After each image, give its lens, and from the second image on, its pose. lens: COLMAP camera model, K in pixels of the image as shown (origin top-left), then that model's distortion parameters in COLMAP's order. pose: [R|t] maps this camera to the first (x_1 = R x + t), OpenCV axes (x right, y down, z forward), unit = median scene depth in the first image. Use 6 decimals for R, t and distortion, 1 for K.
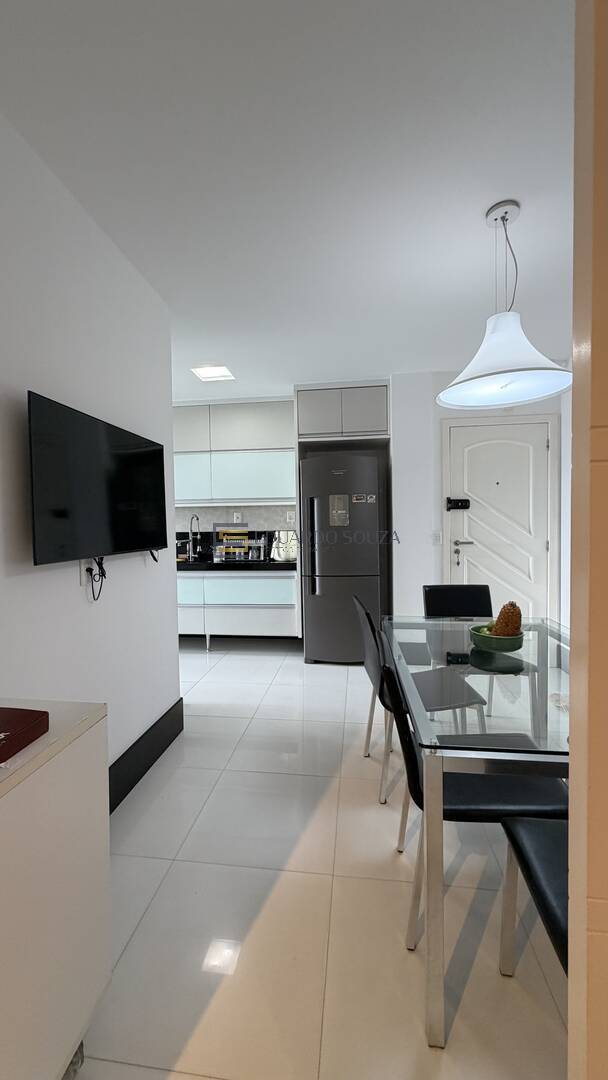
lens RADIAL K [[430.5, 0, 303.1], [0, 430.5, 542.4], [0, 0, 1]] dist [0.002624, 0.000326]
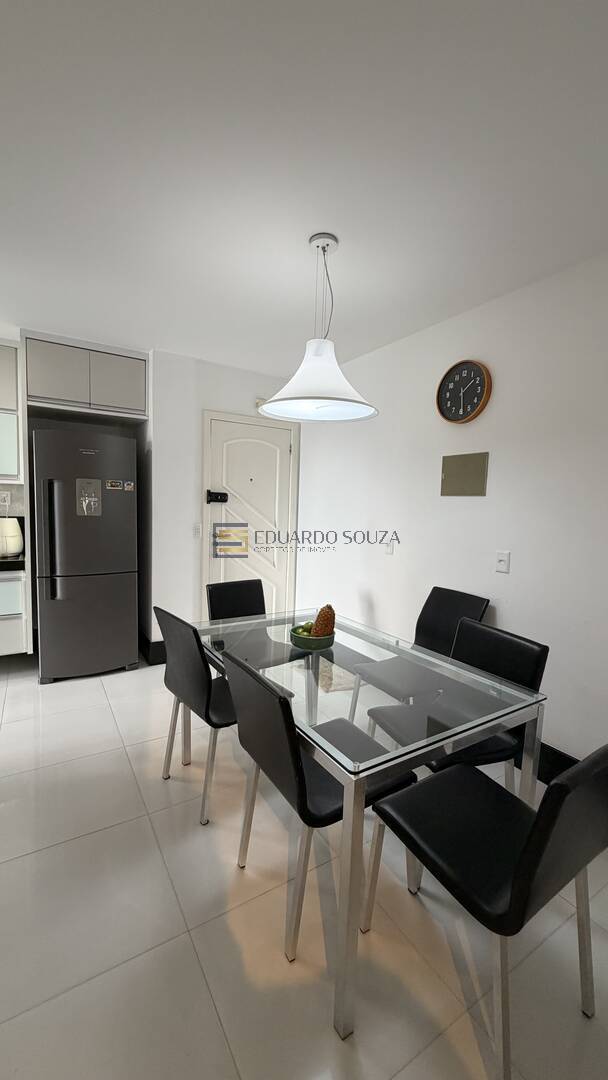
lens RADIAL K [[430.5, 0, 301.4], [0, 430.5, 542.4], [0, 0, 1]] dist [0.002624, 0.000326]
pose [[0.776791, -0.017304, 0.629521, -0.126066], [-0.018164, 0.998591, 0.049863, -0.036235], [-0.629497, -0.050168, 0.775382, 0.080786]]
